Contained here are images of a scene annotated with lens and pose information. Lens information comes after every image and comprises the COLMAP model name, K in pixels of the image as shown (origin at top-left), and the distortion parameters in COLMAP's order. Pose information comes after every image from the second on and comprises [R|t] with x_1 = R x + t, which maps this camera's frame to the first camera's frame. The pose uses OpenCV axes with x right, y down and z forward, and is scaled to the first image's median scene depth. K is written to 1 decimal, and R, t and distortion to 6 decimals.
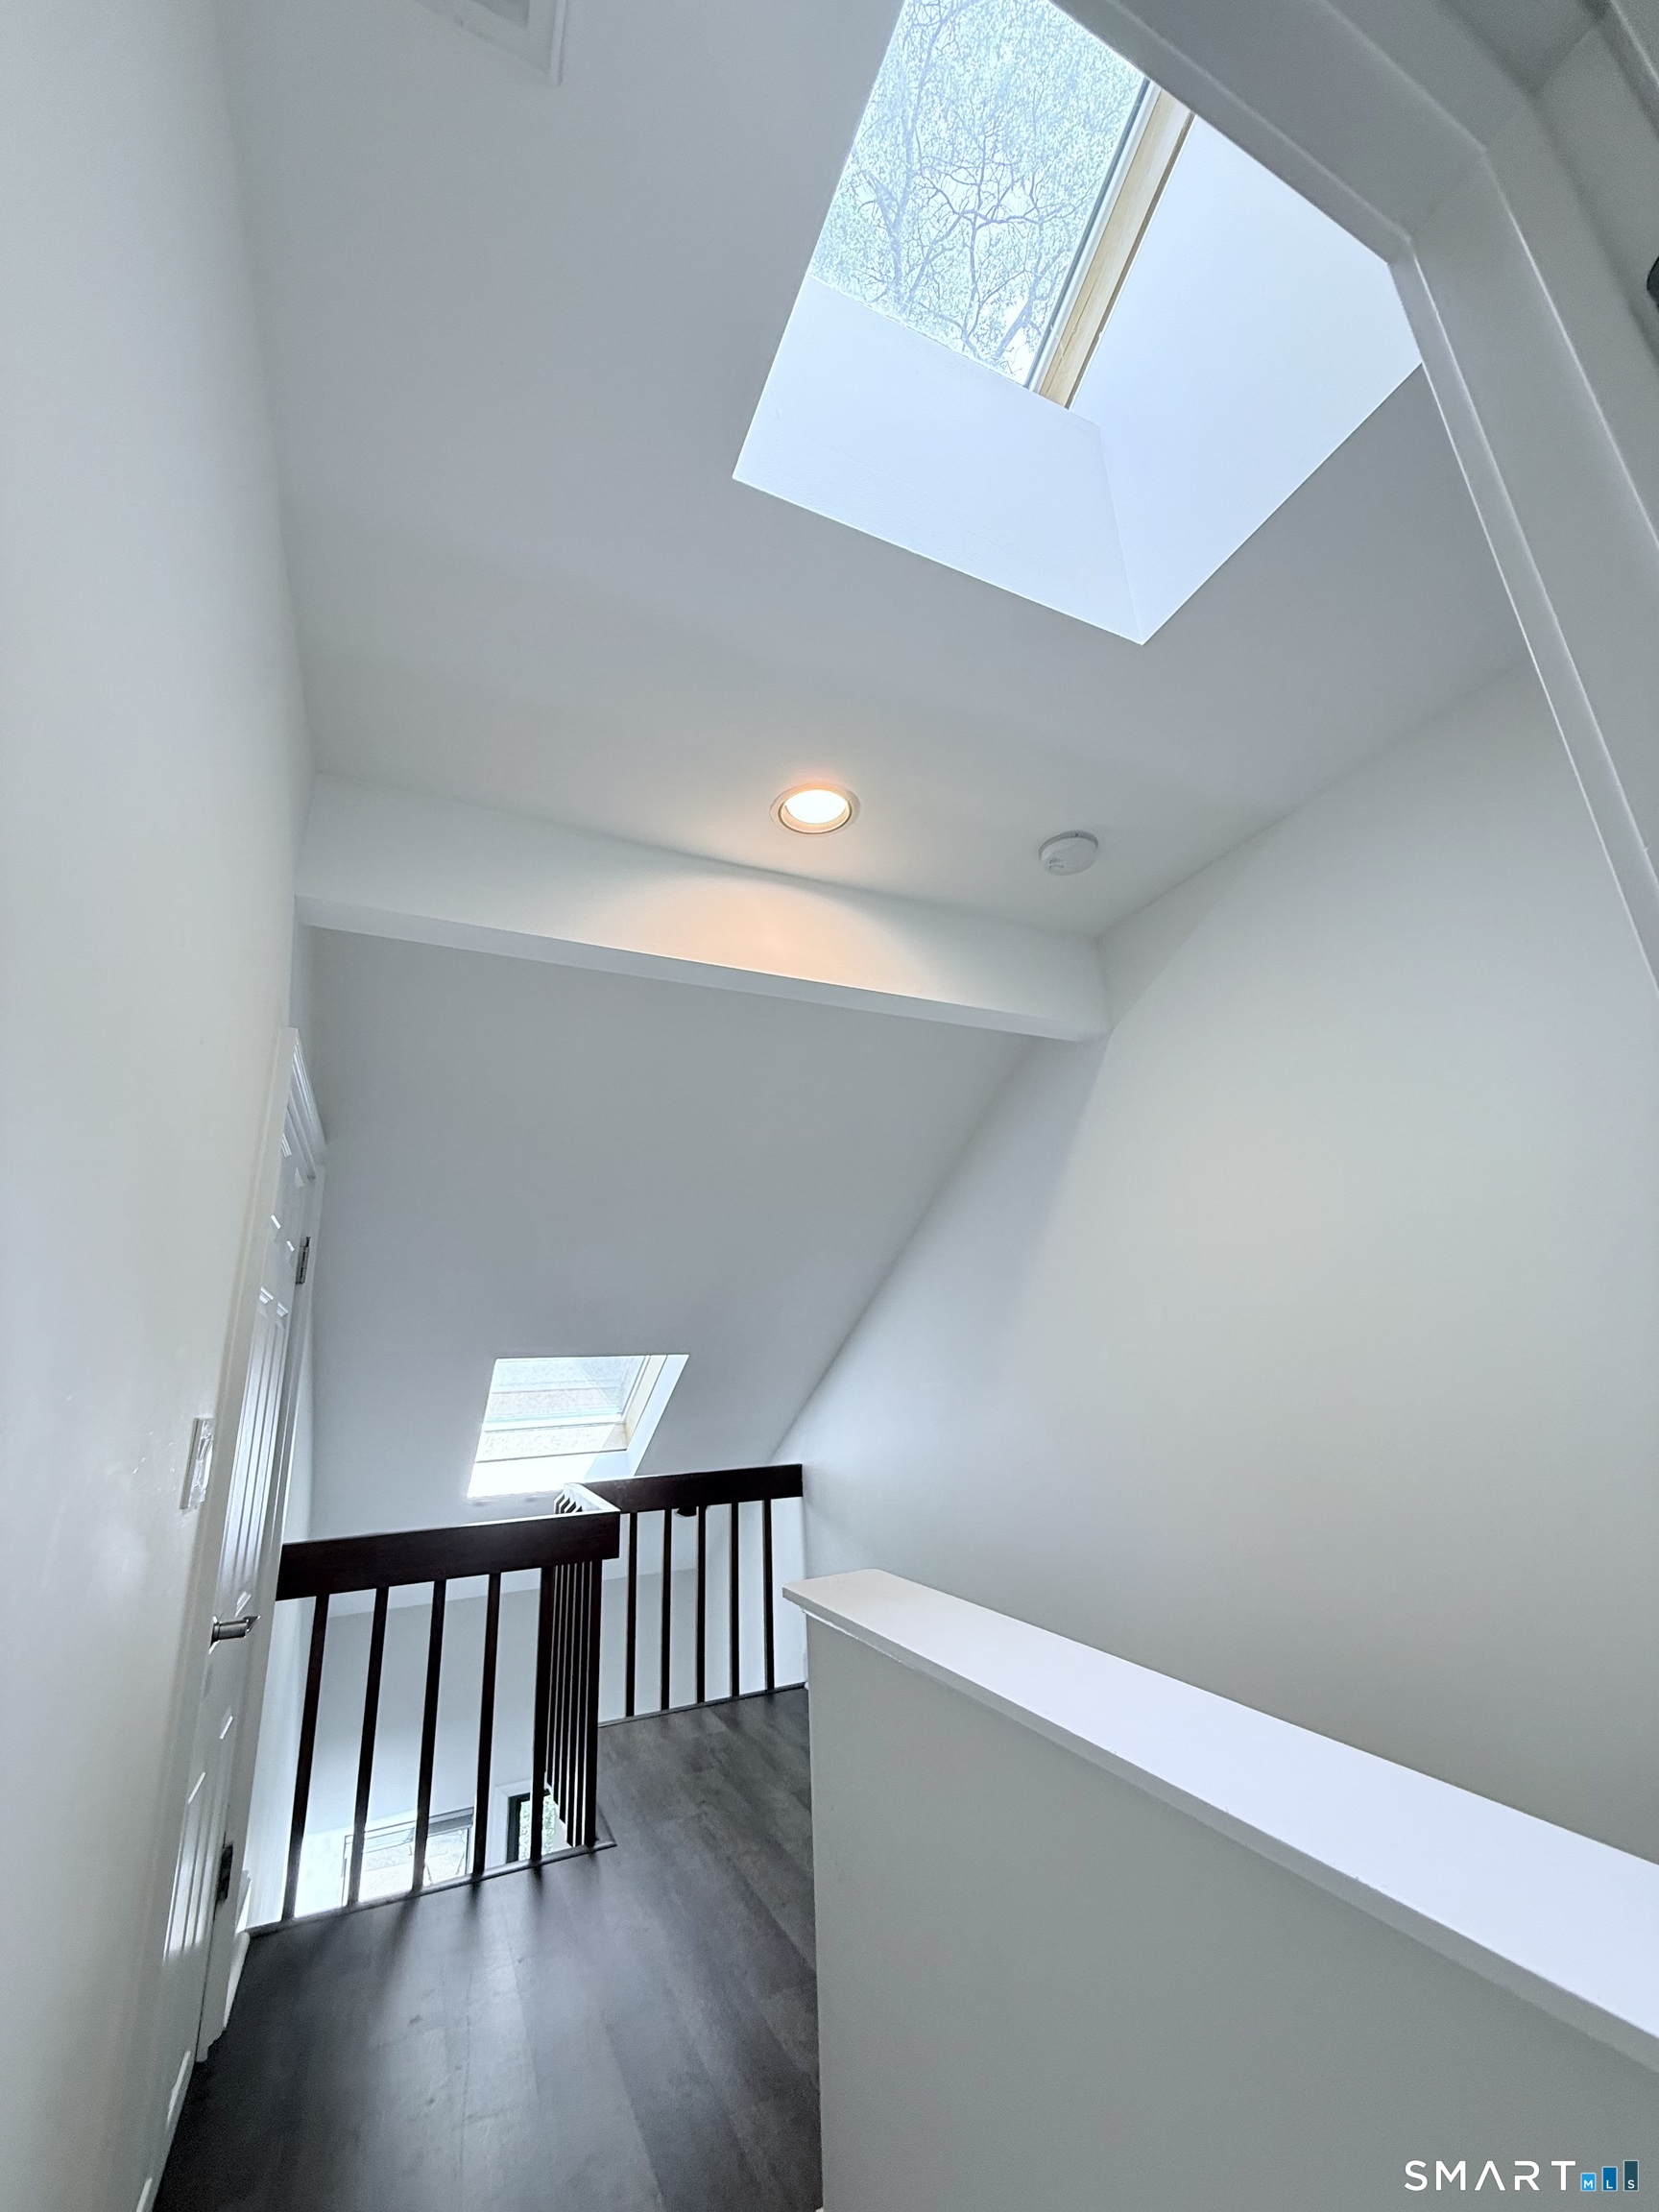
lens RADIAL K [[887.6, 0, 813.6], [0, 887.6, 1101.0], [0, 0, 1]] dist [0.002050, 0.000224]
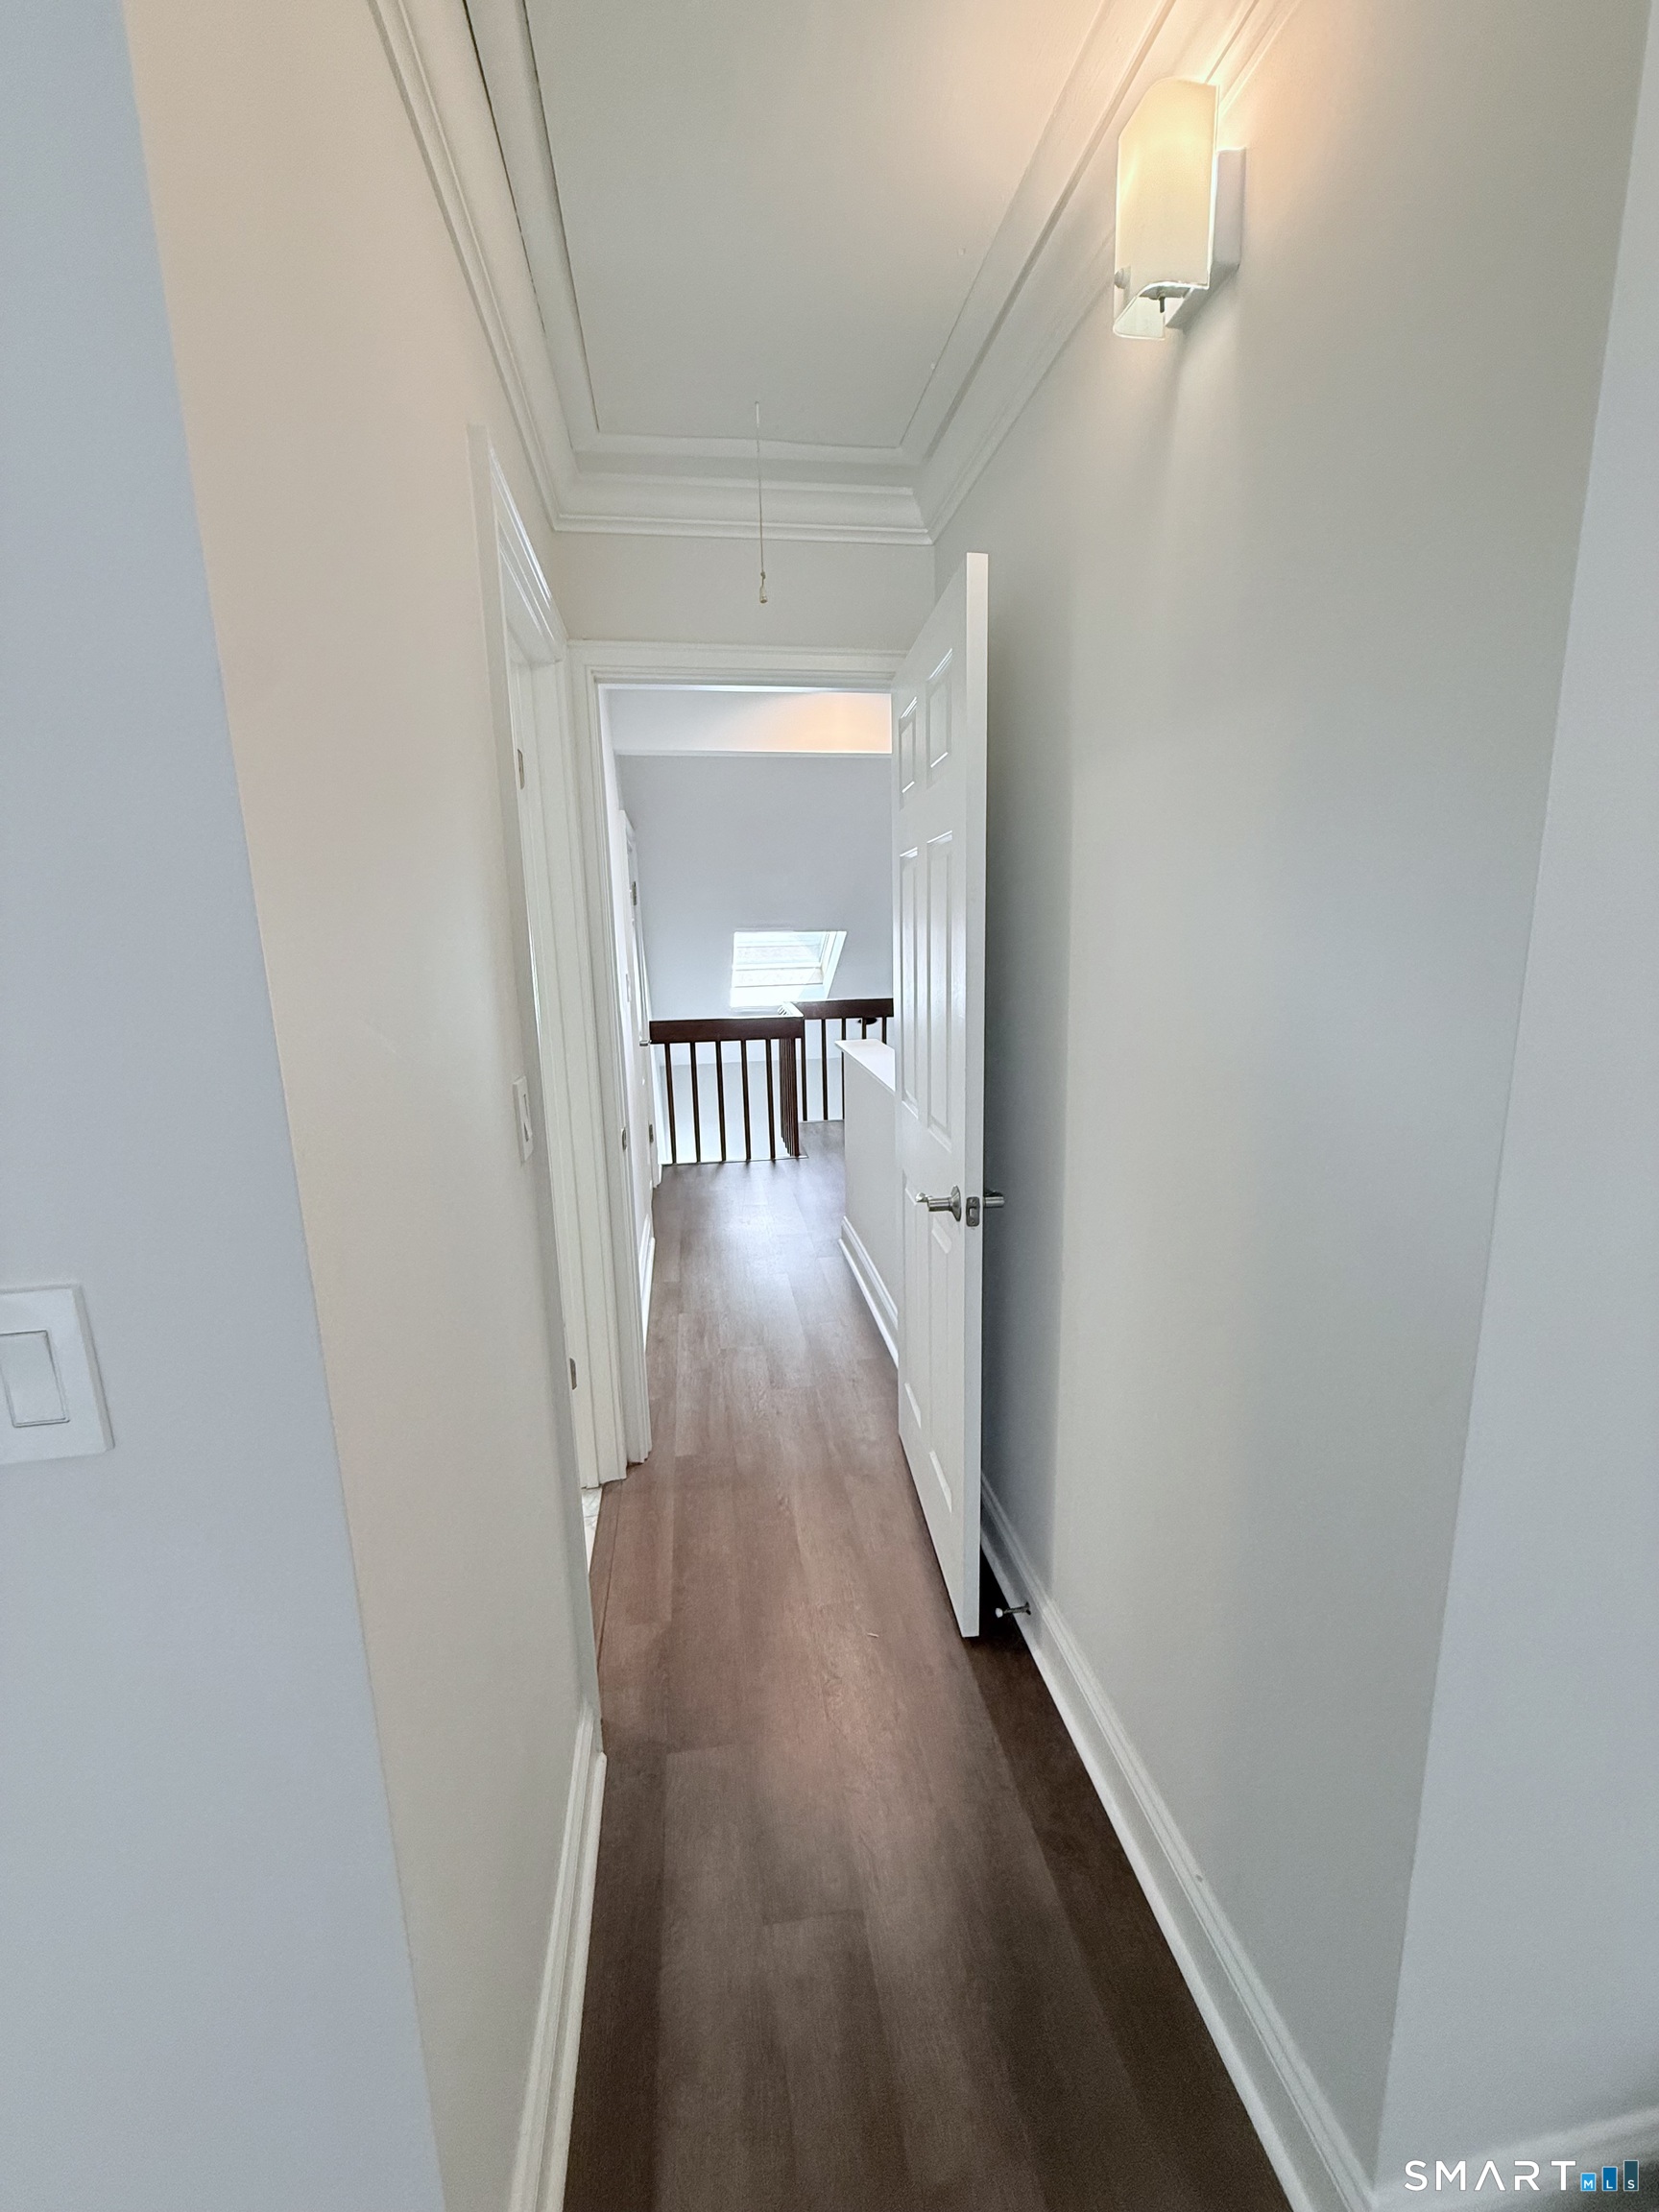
lens RADIAL K [[887.6, 0, 813.6], [0, 887.6, 1101.0], [0, 0, 1]] dist [0.002050, 0.000224]
pose [[0.965131, 0.064878, -0.253600, 0.296205], [0.067571, 0.874219, 0.480807, -0.289010], [0.252895, -0.481178, 0.839352, -0.671458]]
